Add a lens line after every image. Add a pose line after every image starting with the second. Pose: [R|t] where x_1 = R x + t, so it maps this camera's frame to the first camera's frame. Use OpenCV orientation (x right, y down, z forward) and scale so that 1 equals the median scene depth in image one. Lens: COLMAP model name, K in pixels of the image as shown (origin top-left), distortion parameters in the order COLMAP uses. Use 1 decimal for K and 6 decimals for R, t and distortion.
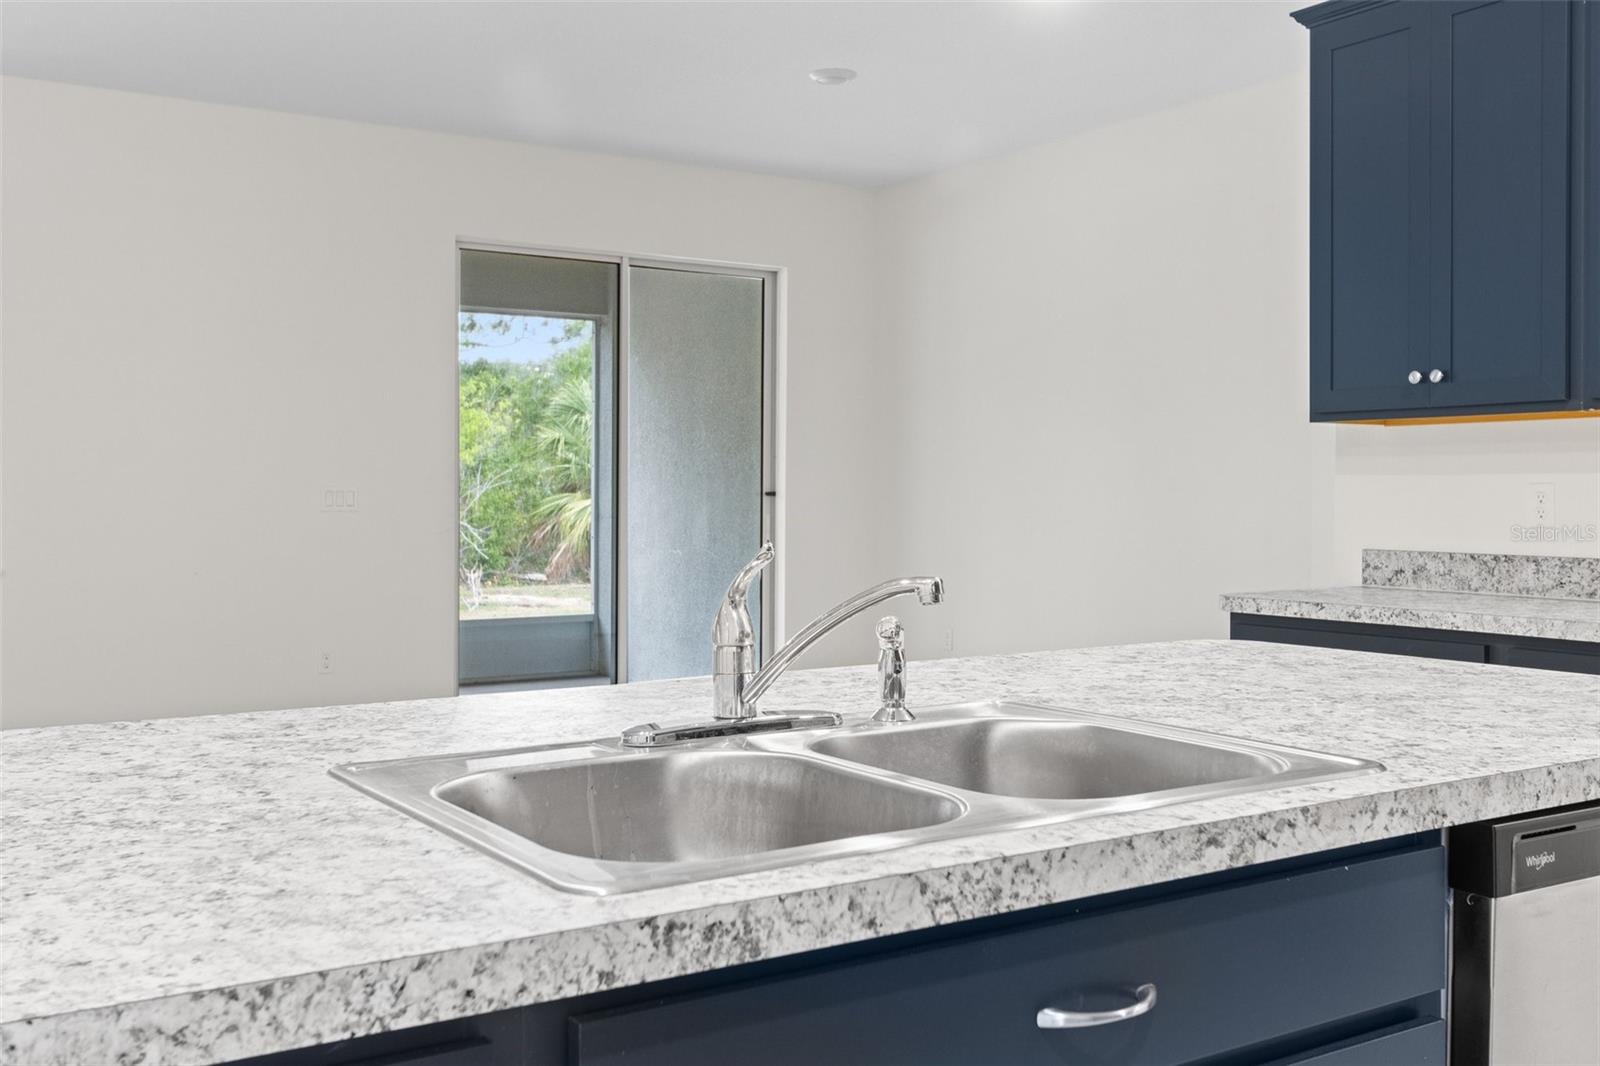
lens RADIAL K [[1548.2, 0, 800.0], [0, 1548.2, 533.0], [0, 0, 1]] dist [0.015694, 0.002992]
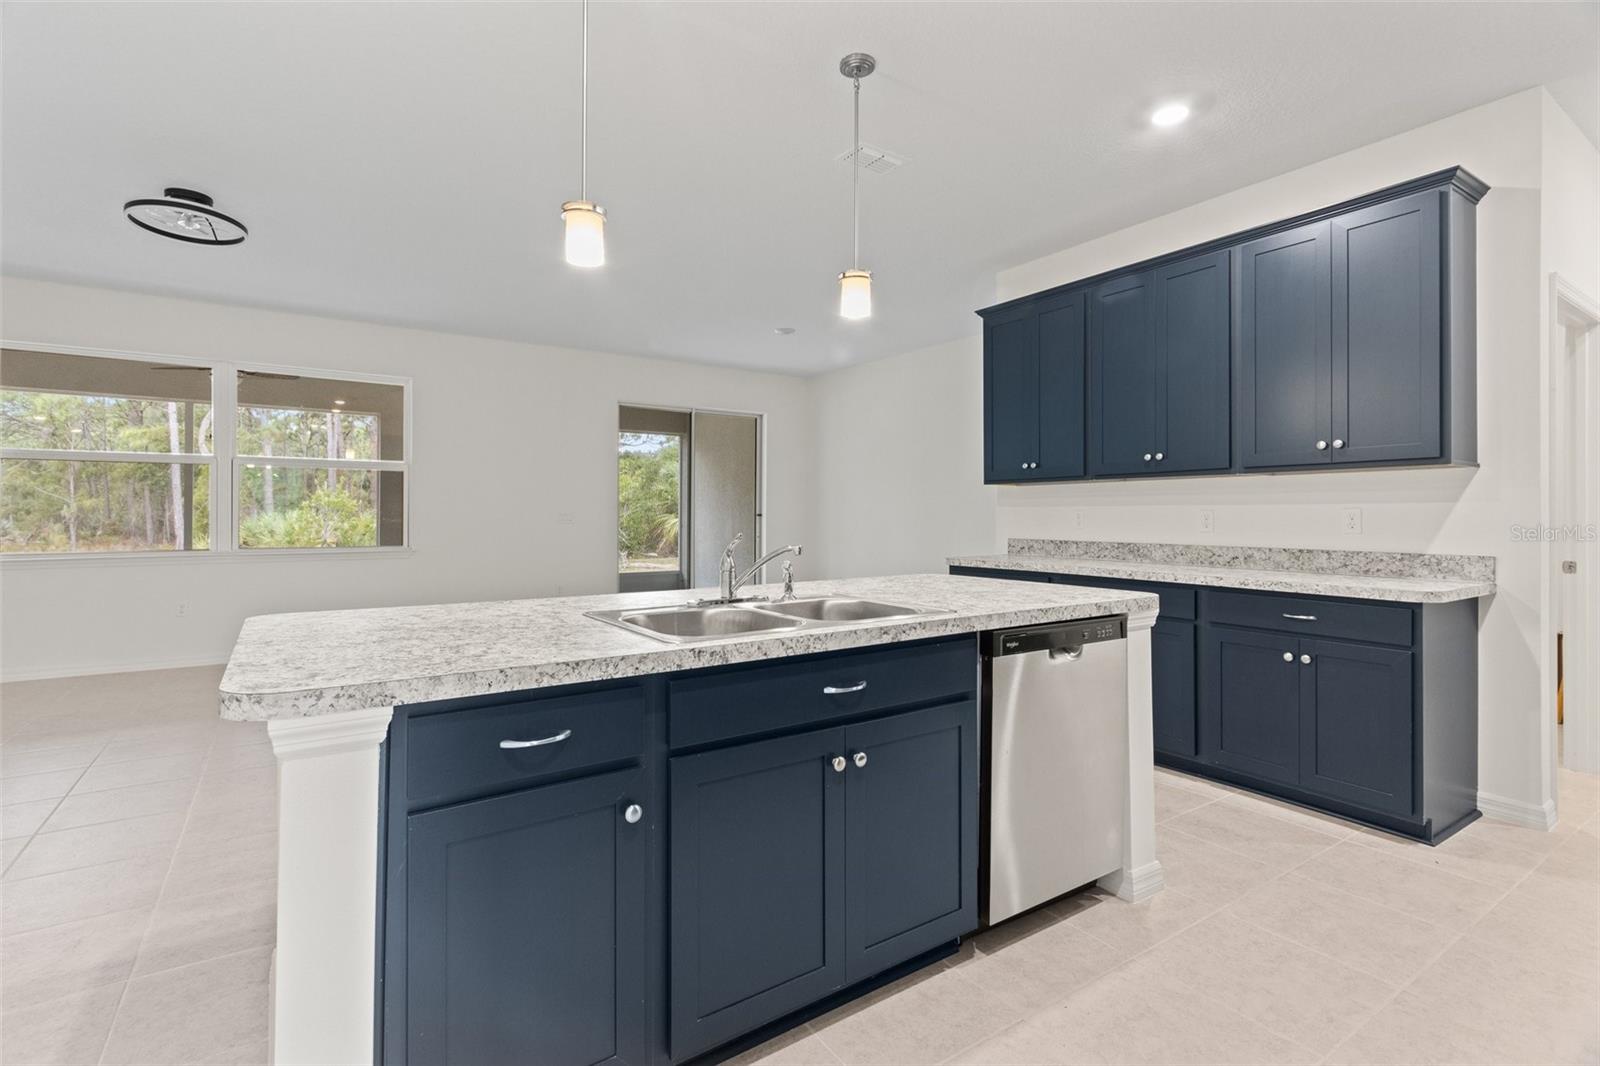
lens RADIAL K [[736.7, 0, 788.7], [0, 736.7, 516.7], [0, 0, 1]] dist [0.008948, -0.000547]
pose [[0.999898, -0.001620, 0.014160, 0.049802], [0.001947, 0.999731, -0.023091, 0.007628], [-0.014119, 0.023116, 0.999633, -0.330644]]
